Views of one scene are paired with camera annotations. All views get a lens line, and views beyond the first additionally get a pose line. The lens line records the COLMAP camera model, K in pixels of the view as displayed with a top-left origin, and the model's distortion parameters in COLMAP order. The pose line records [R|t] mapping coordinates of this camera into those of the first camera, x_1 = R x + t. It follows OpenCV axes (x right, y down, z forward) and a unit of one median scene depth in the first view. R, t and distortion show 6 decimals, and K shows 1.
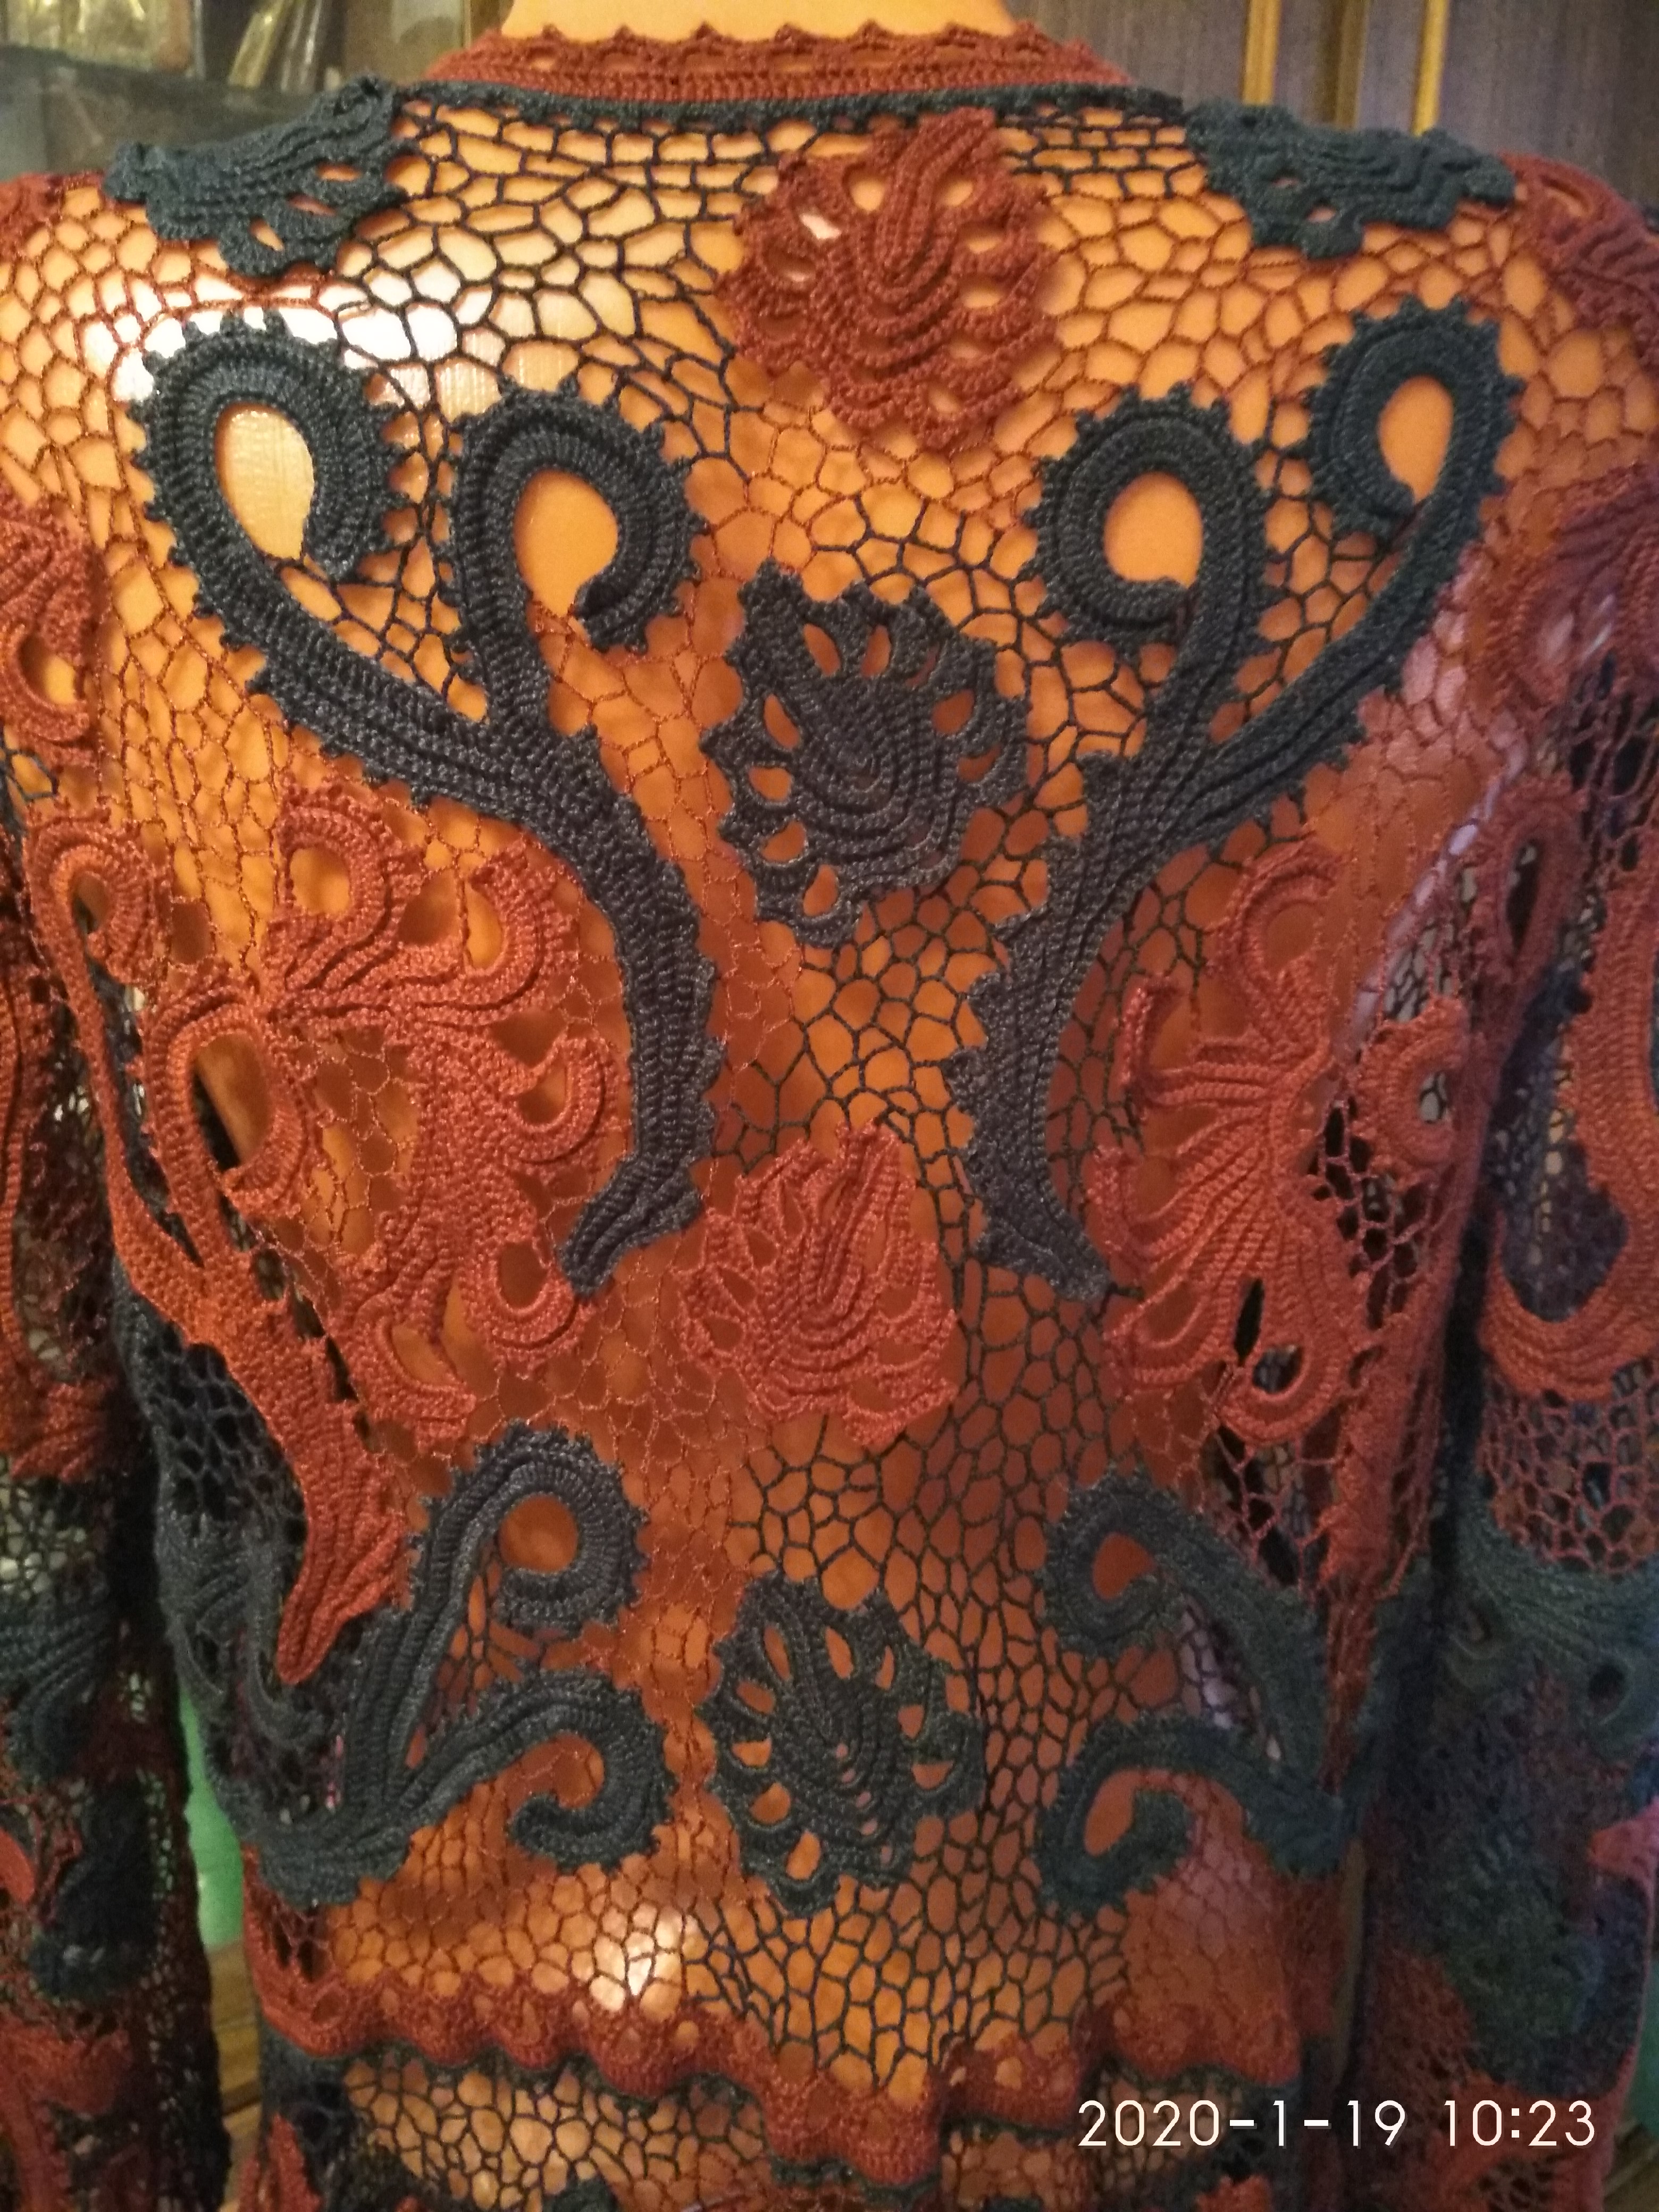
lens RADIAL K [[1761.6, 0, 821.8], [0, 1761.6, 1093.3], [0, 0, 1]] dist [0.072486, -0.077848]
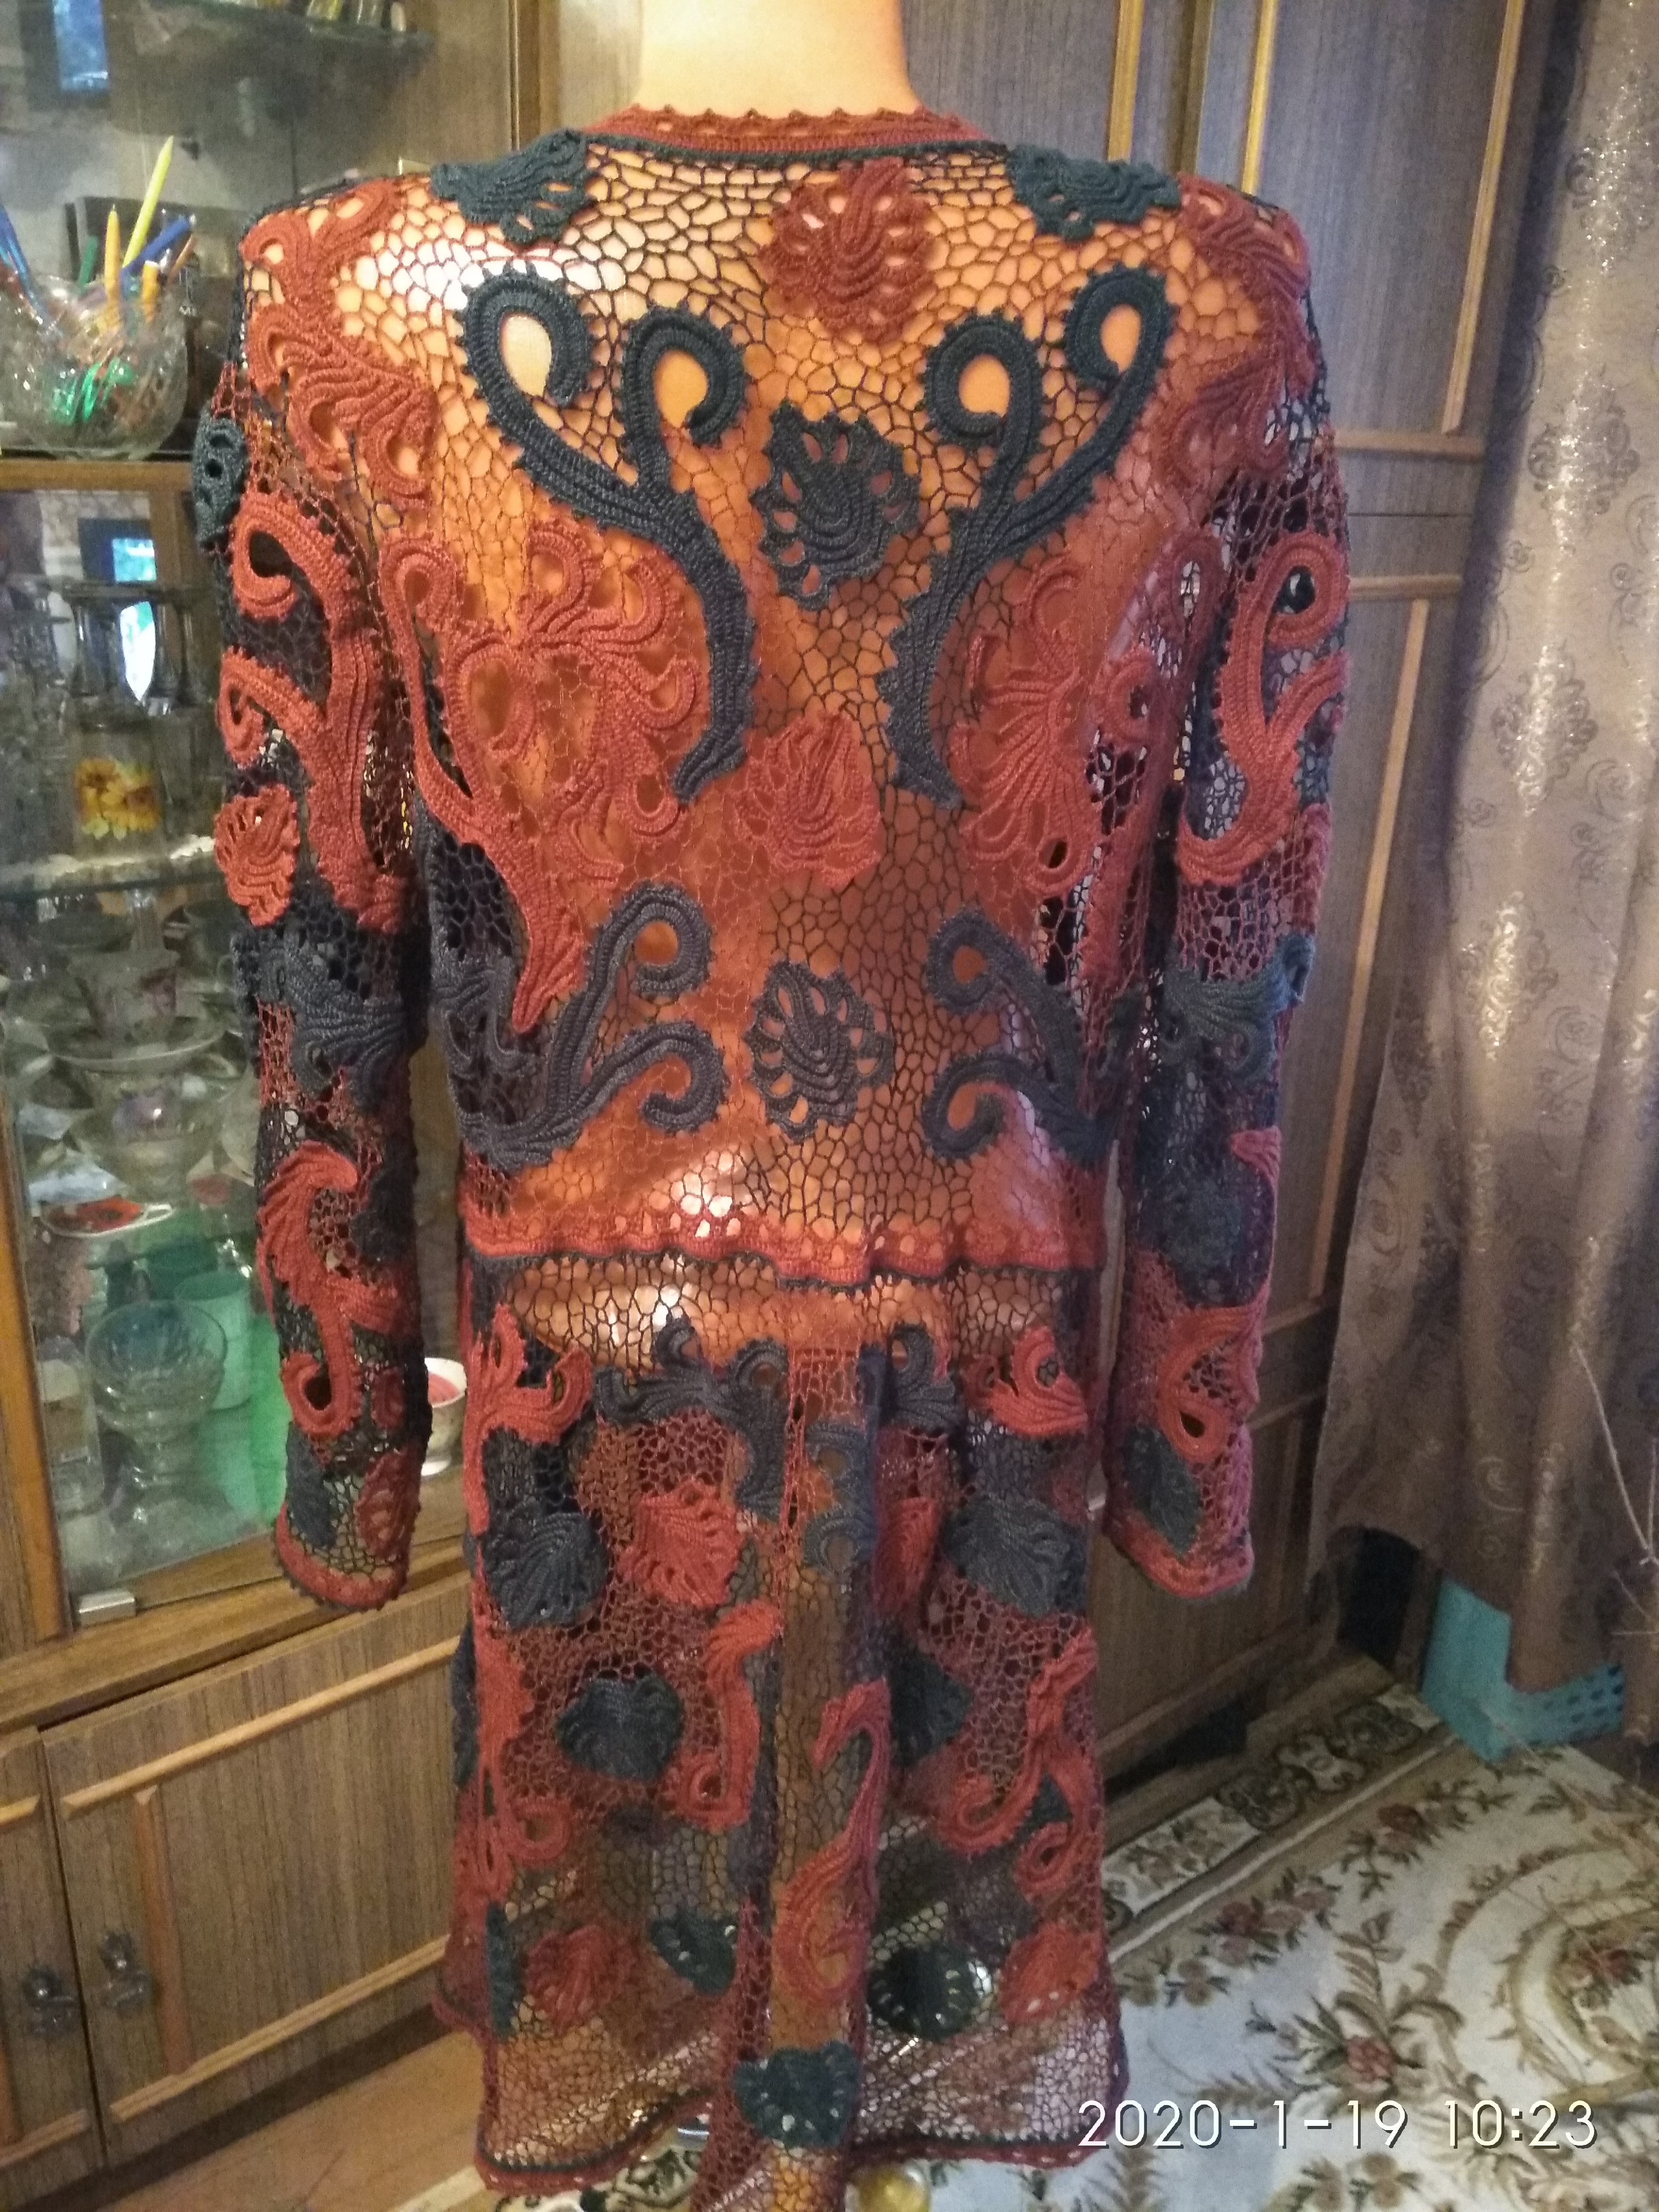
lens RADIAL K [[1761.6, 0, 815.2], [0, 1761.6, 1116.2], [0, 0, 1]] dist [0.072486, -0.077848]
pose [[0.999603, -0.000231, 0.028189, -0.049314], [-0.002145, 0.996443, 0.084240, 0.296834], [-0.028108, -0.084267, 0.996047, -0.940634]]
